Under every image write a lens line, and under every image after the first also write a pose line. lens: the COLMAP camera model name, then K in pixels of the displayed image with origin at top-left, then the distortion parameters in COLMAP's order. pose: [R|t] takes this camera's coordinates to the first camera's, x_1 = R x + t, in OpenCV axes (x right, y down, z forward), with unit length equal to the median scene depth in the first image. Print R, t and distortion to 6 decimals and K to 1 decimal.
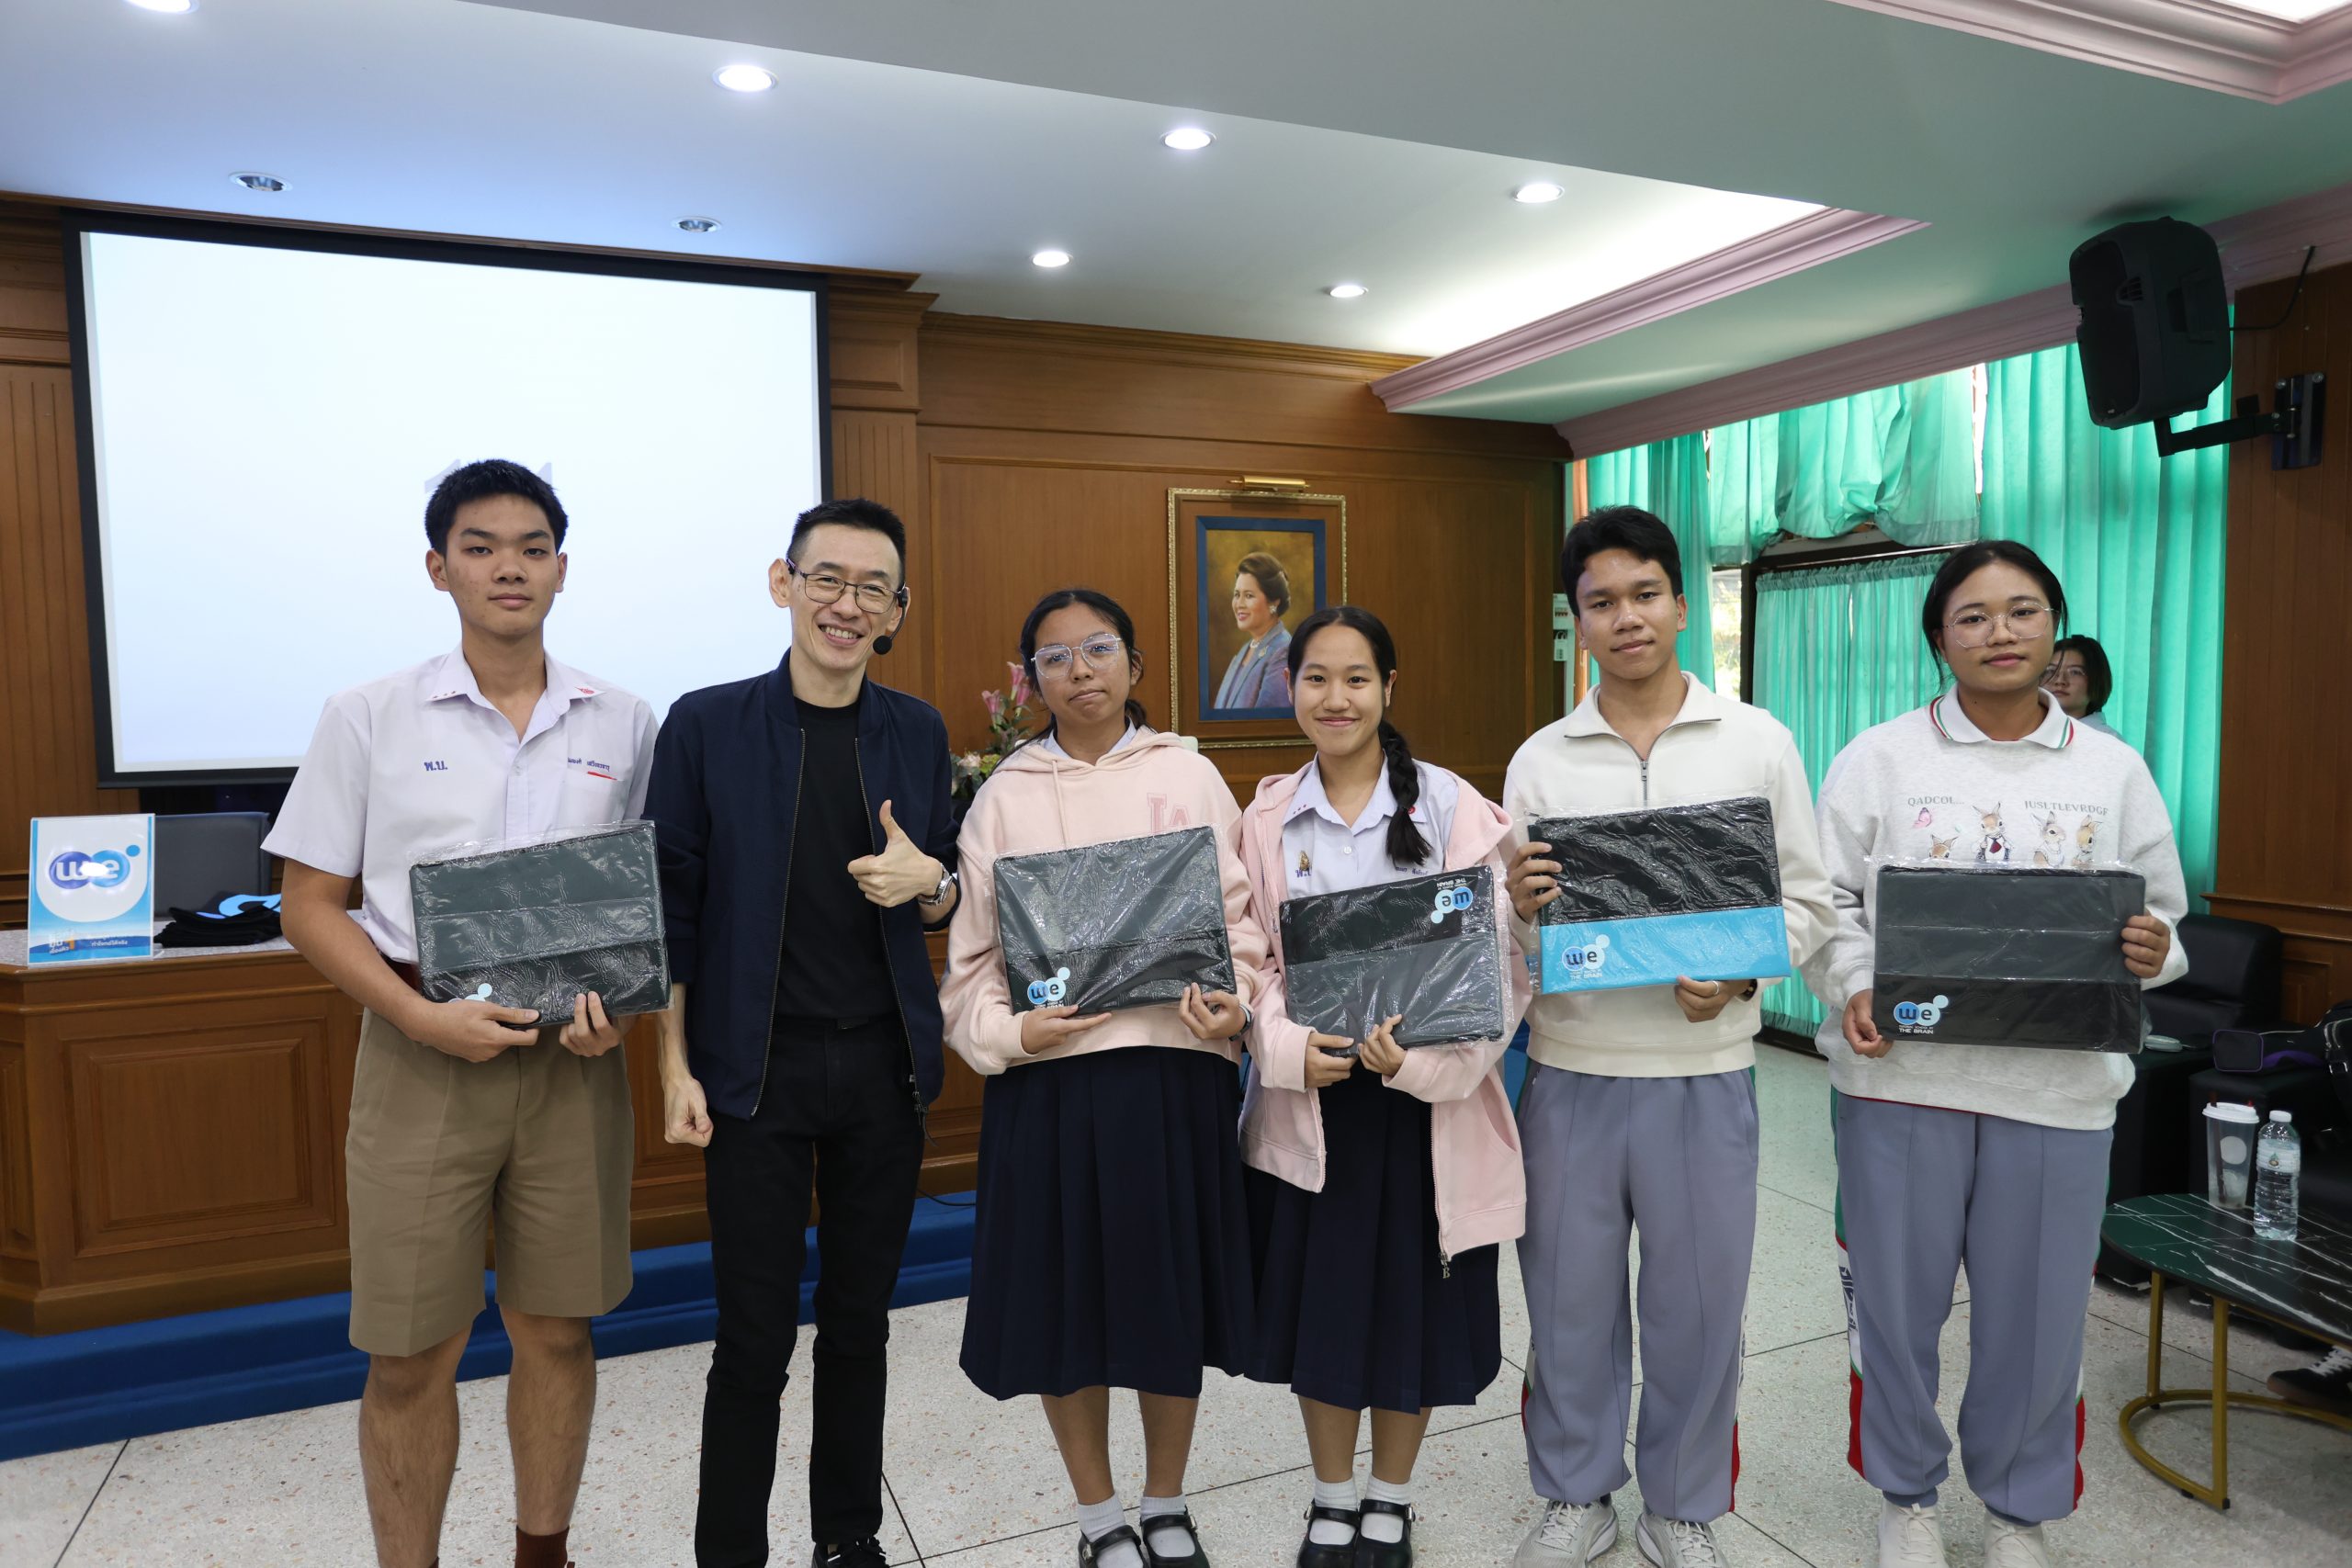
lens RADIAL K [[1475.6, 0, 1176.0], [0, 1475.6, 784.0], [0, 0, 1]] dist [-0.048566, 0.038912]
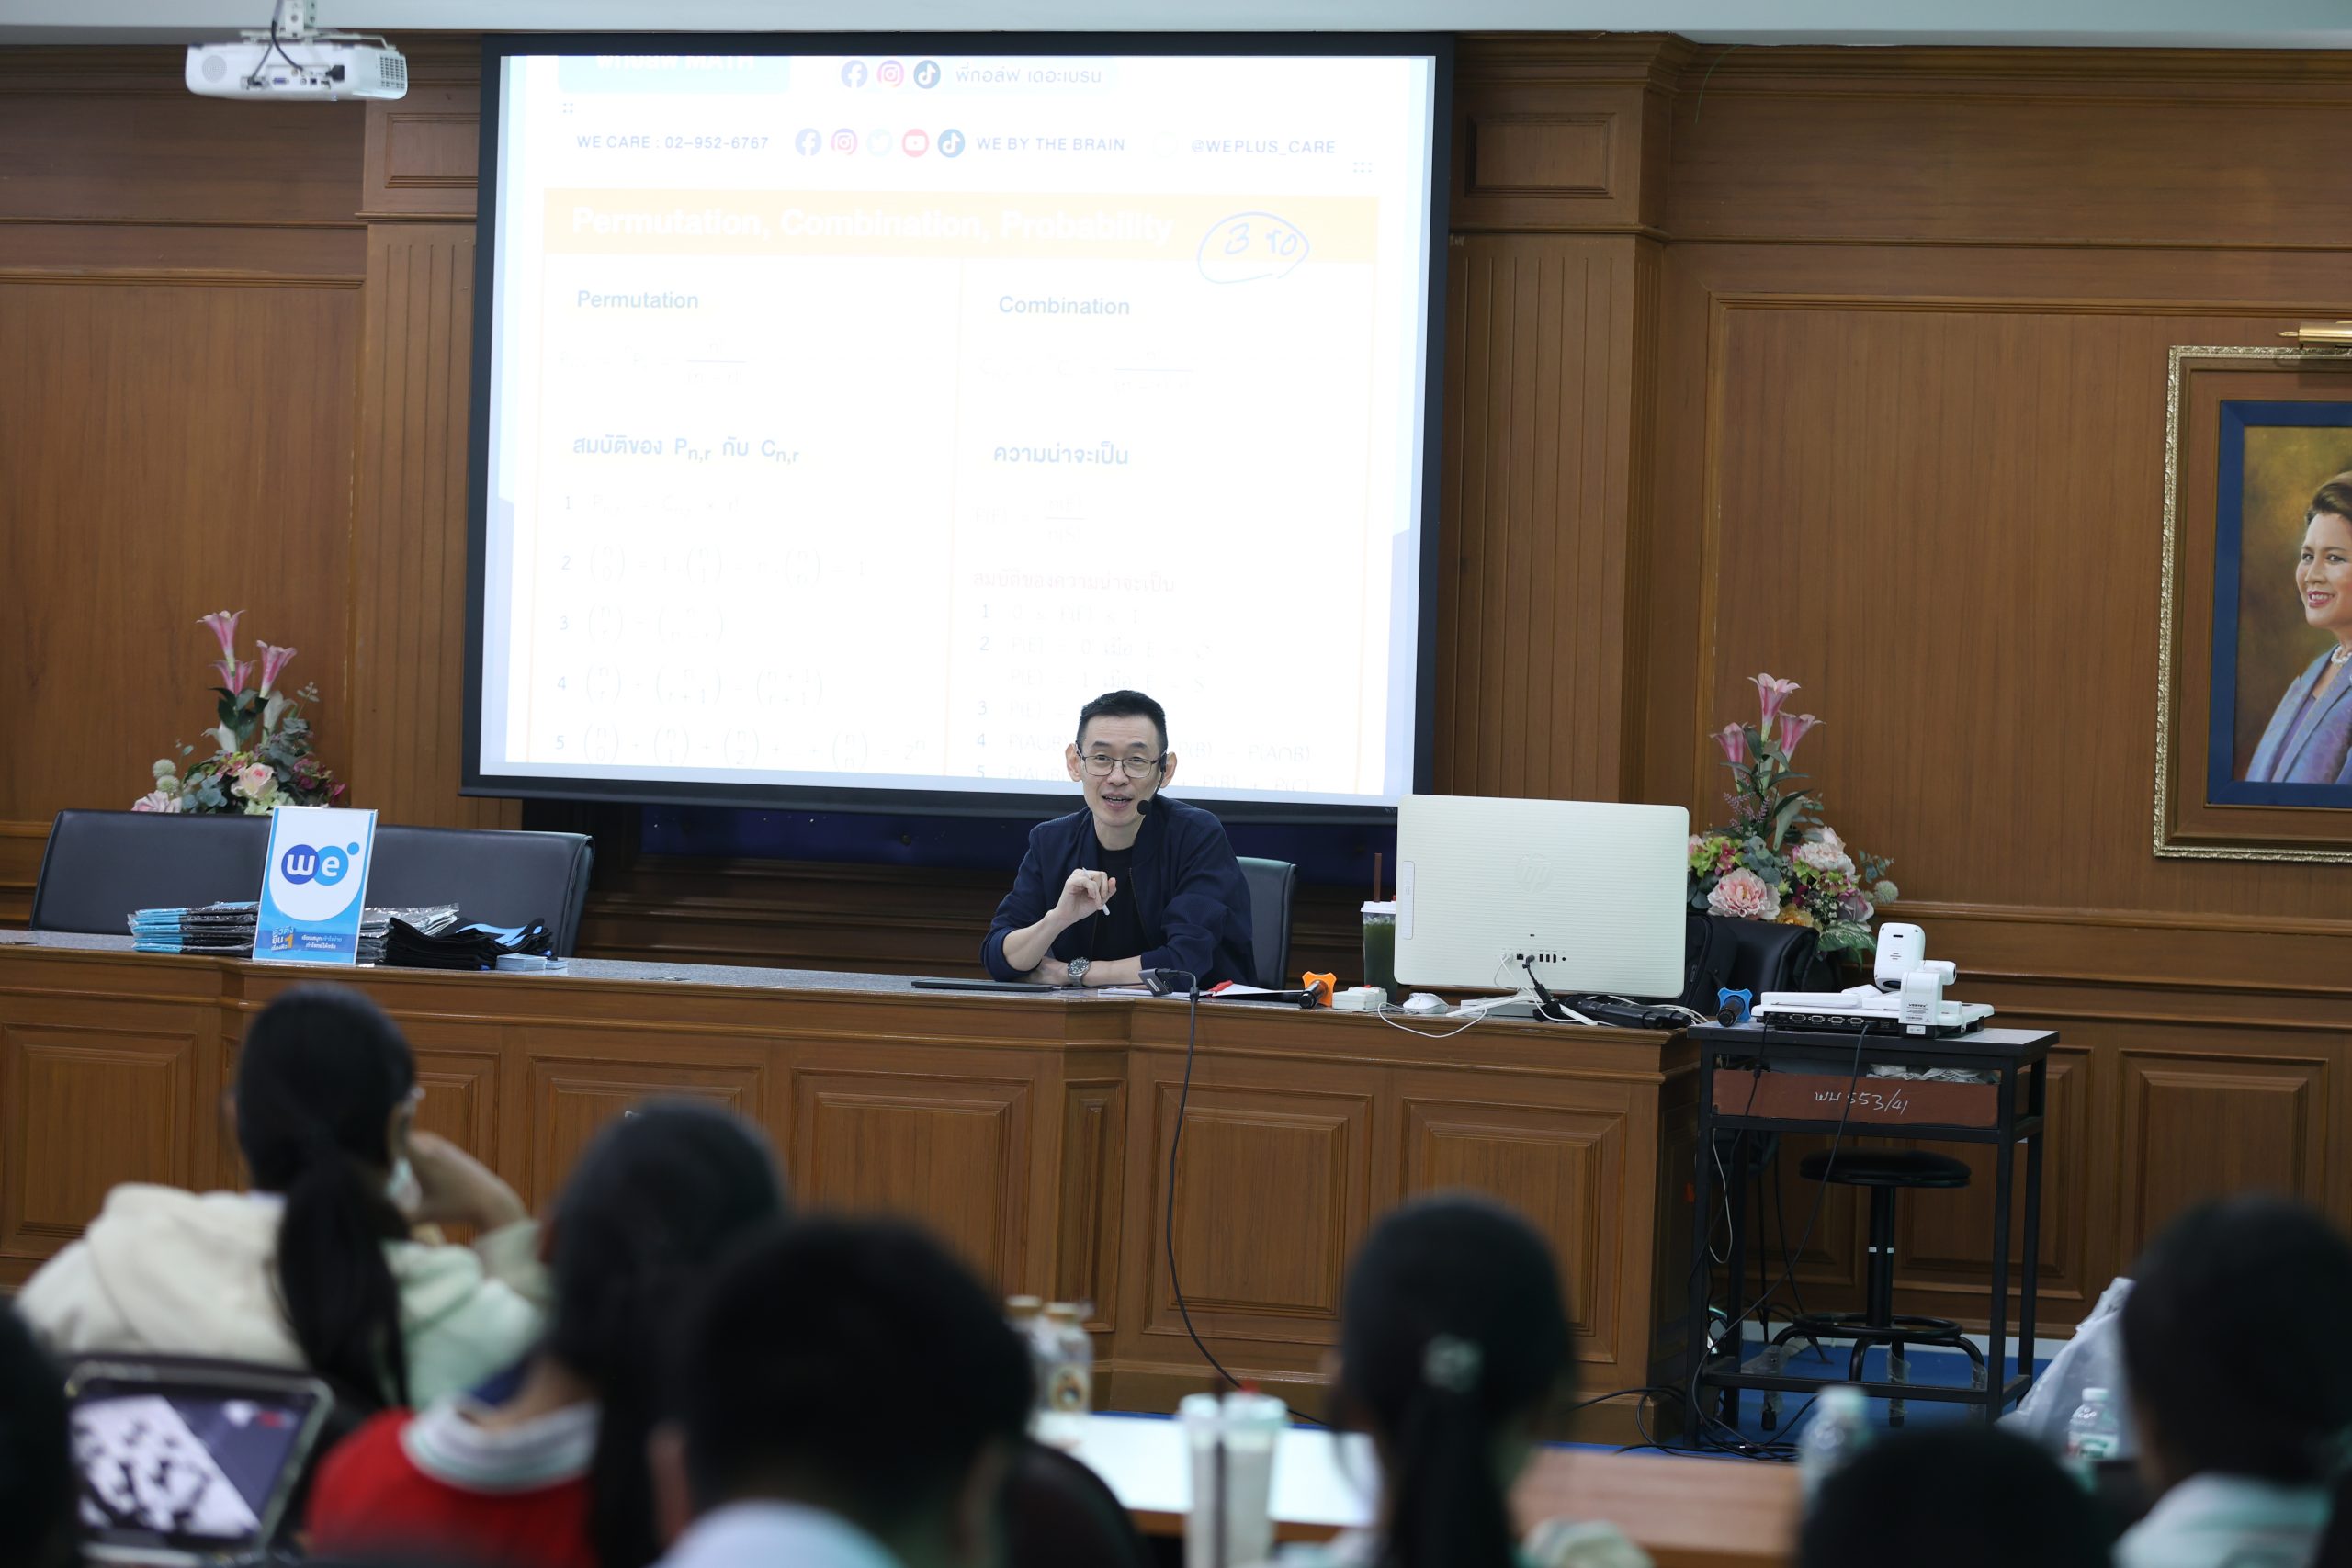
lens RADIAL K [[4907.7, 0, 1176.0], [0, 4907.7, 784.0], [0, 0, 1]] dist [-0.022185, 0.077549]
pose [[0.809391, 0.055228, -0.584667, 0.745332], [-0.081046, 0.996547, -0.018063, 0.010002], [0.581651, 0.062005, 0.811072, -0.594234]]
